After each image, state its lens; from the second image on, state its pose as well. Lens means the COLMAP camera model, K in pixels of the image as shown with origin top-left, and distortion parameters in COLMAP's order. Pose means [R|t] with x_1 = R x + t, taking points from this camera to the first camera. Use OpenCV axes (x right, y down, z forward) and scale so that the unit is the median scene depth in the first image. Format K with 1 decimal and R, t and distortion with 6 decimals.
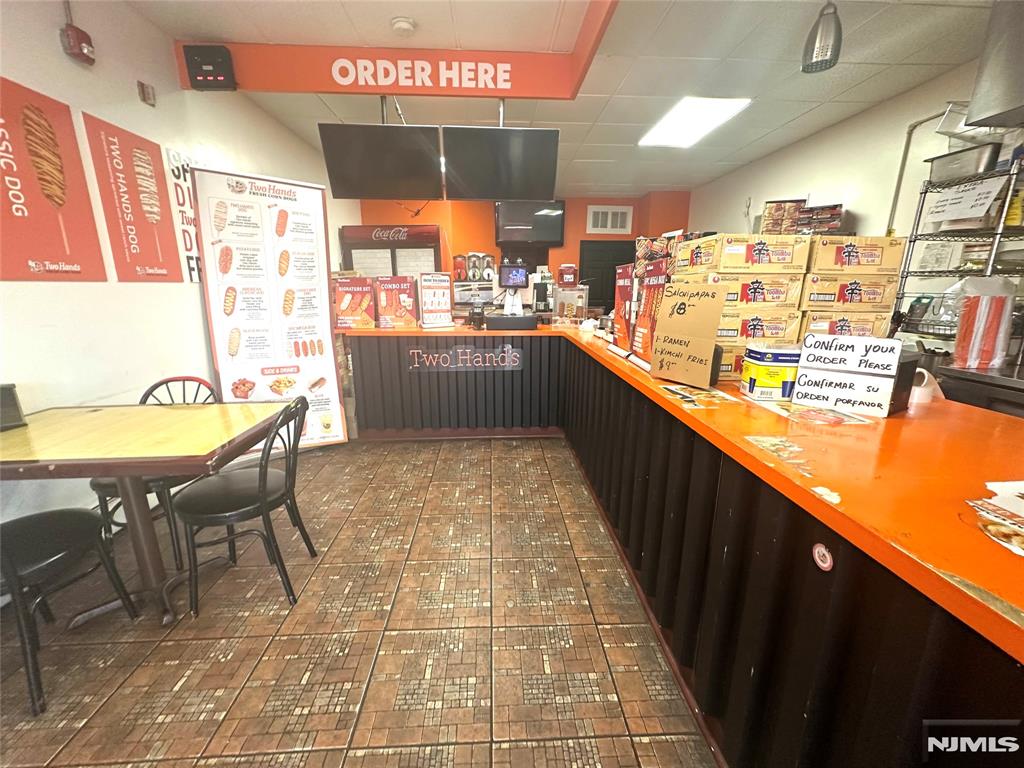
lens RADIAL K [[409.8, 0, 513.3], [0, 409.8, 384.9], [0, 0, 1]] dist [-0.002624, 0.000372]
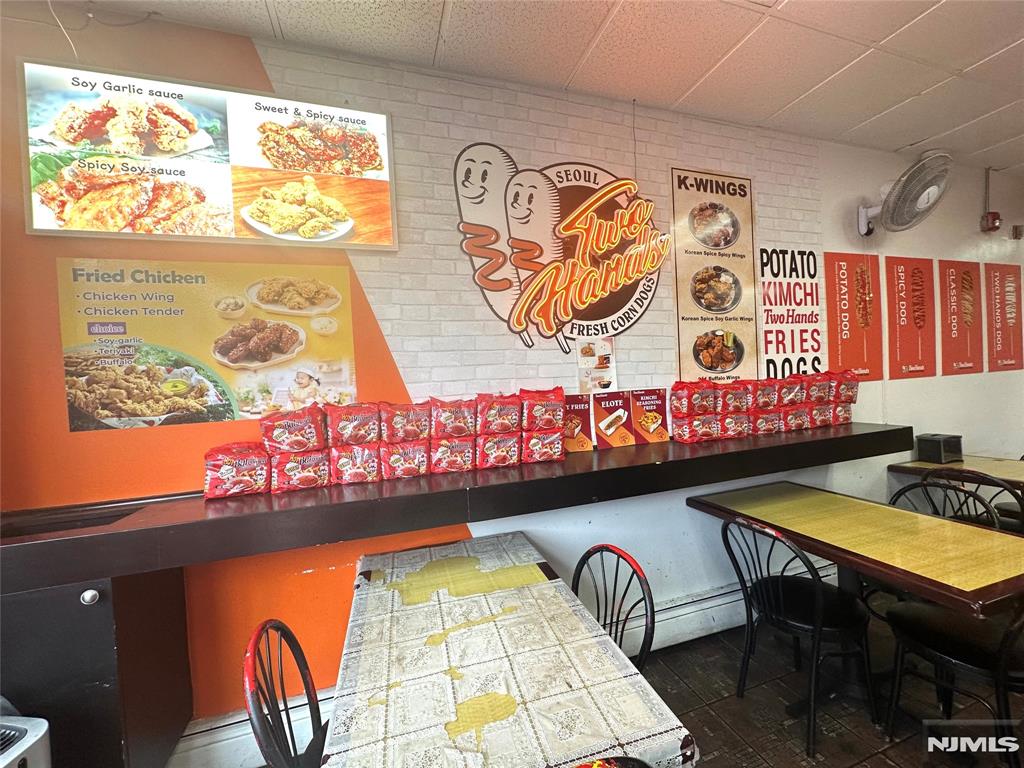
lens RADIAL K [[409.8, 0, 513.1], [0, 409.8, 385.5], [0, 0, 1]] dist [-0.002624, 0.000372]
pose [[0.258914, -0.006742, -0.965877, -0.036924], [-0.173479, 0.983391, -0.053368, 0.118369], [0.950194, 0.181377, 0.253444, -0.708711]]
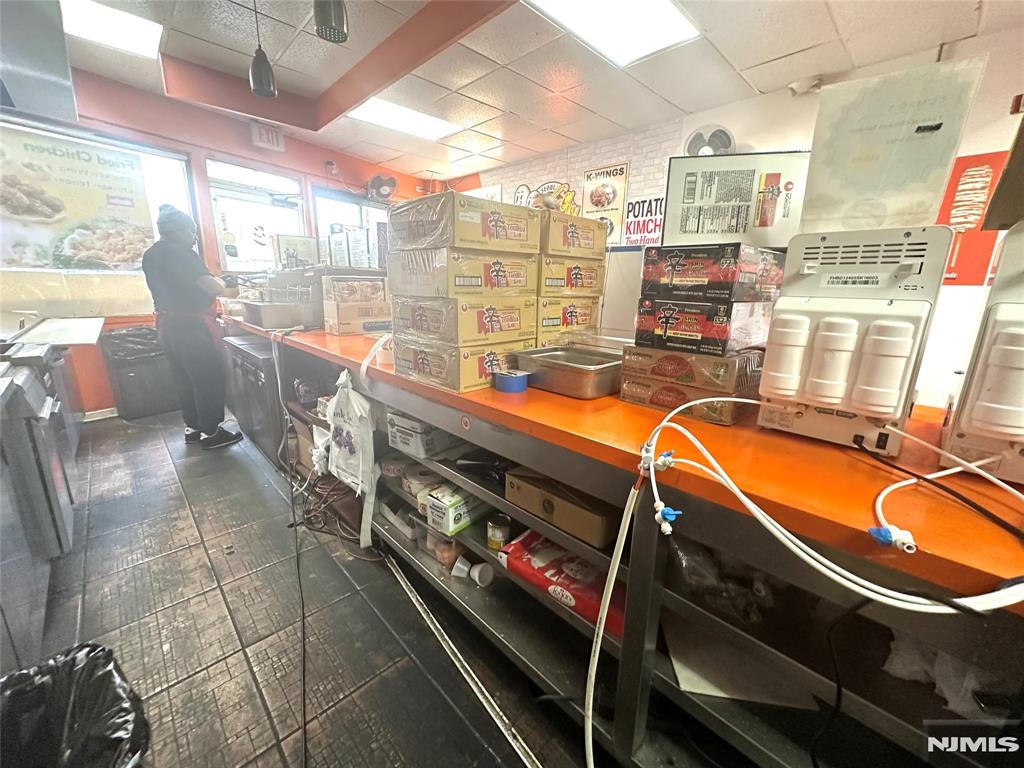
lens RADIAL K [[409.8, 0, 513.1], [0, 409.8, 386.2], [0, 0, 1]] dist [-0.002624, 0.000372]
pose [[-0.754493, 0.137530, -0.641737, 0.731528], [-0.179210, 0.897468, 0.403033, -0.223206], [0.631367, 0.419091, -0.652486, 1.016178]]
